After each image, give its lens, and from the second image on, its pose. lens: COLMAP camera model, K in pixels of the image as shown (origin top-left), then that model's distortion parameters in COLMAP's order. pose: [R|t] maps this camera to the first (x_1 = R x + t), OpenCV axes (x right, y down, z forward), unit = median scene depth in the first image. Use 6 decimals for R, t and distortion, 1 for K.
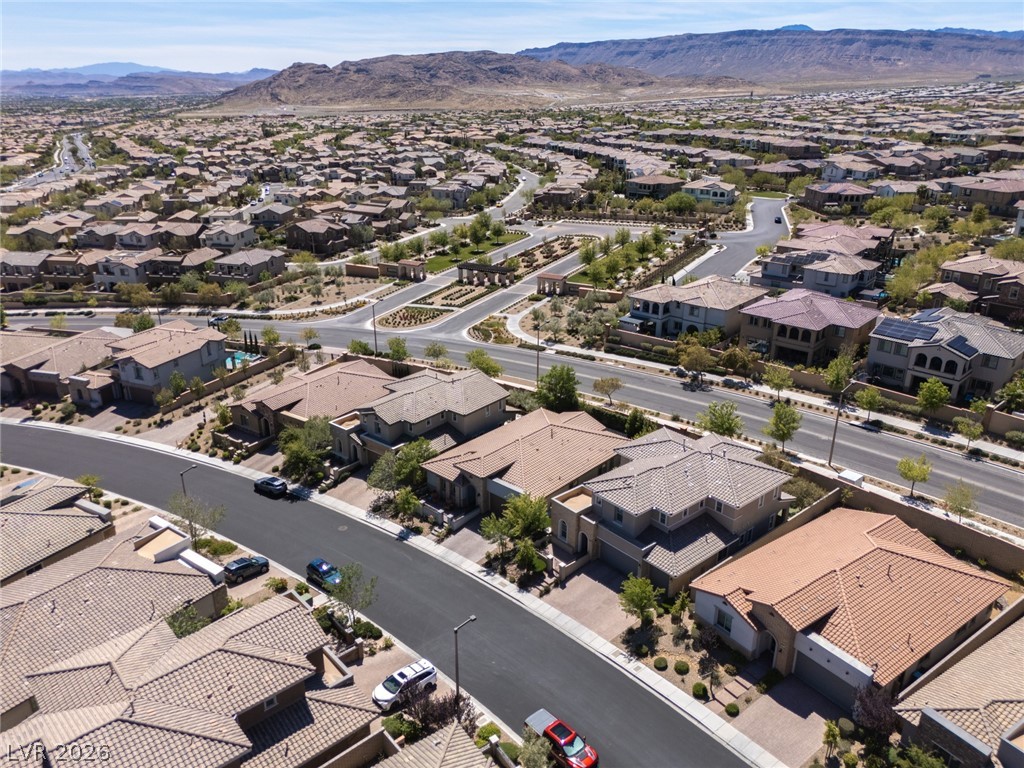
lens RADIAL K [[796.5, 0, 512.0], [0, 796.5, 384.0], [0, 0, 1]] dist [0.027976, -0.015556]
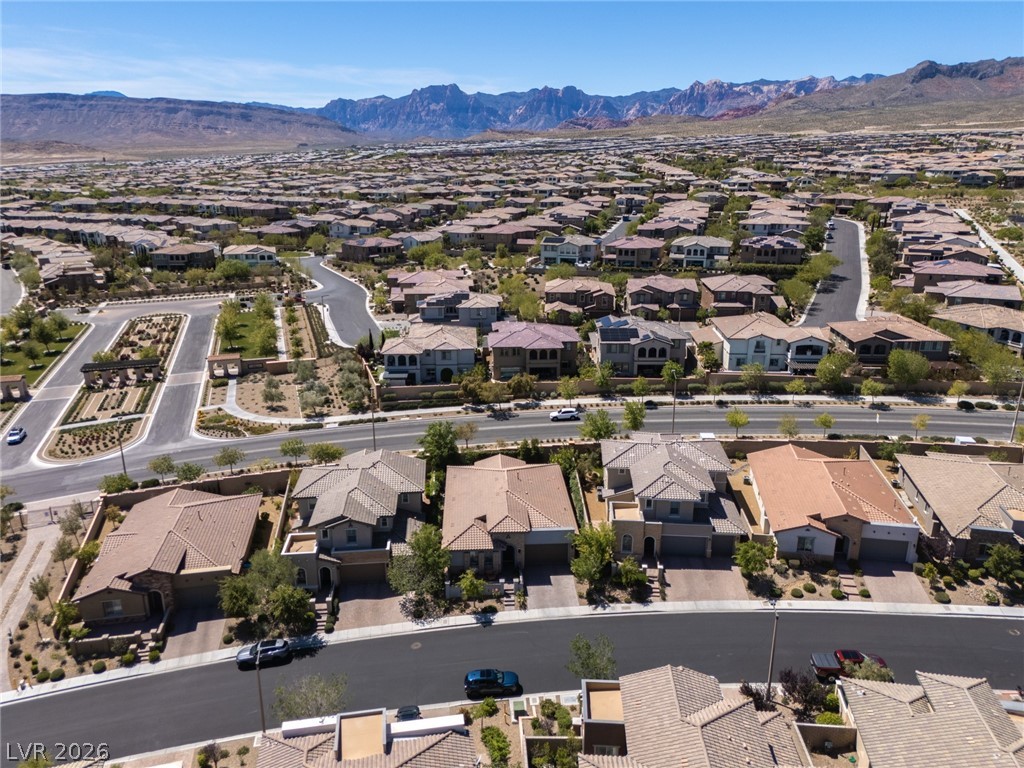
lens RADIAL K [[791.4, 0, 488.3], [0, 791.4, 388.1], [0, 0, 1]] dist [0.056406, -0.056859]
pose [[0.674948, -0.212452, 0.706618, -0.181236], [0.259990, 0.964710, 0.041712, -0.027746], [-0.690543, 0.155561, 0.706364, 0.070642]]
